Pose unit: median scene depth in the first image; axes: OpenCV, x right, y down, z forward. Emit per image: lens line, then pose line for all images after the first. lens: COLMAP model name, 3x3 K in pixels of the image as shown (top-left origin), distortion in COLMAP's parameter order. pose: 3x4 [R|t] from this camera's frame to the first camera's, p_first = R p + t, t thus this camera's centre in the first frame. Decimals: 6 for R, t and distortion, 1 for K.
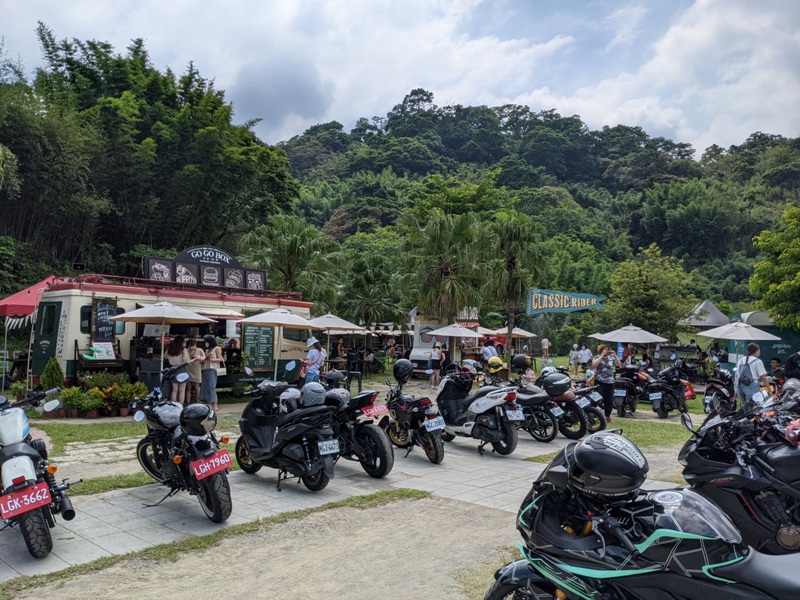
lens RADIAL K [[637.8, 0, 401.3], [0, 637.8, 303.7], [0, 0, 1]] dist [0.039166, -0.042696]
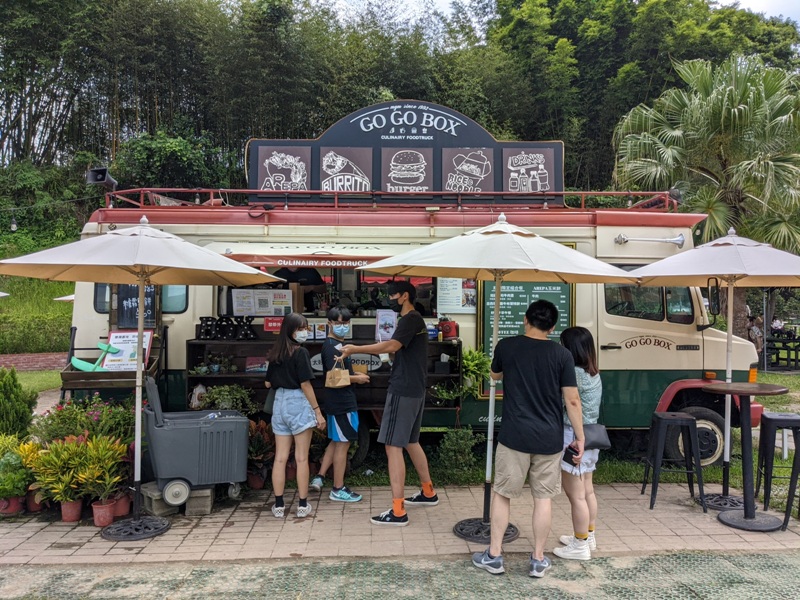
lens RADIAL K [[637.8, 0, 406.5], [0, 637.8, 305.7], [0, 0, 1]] dist [0.039166, -0.042696]
pose [[0.706102, -0.018131, -0.707878, -0.000222], [0.058984, 0.997704, 0.033281, 0.032412], [0.705649, -0.065253, 0.705550, 0.698100]]
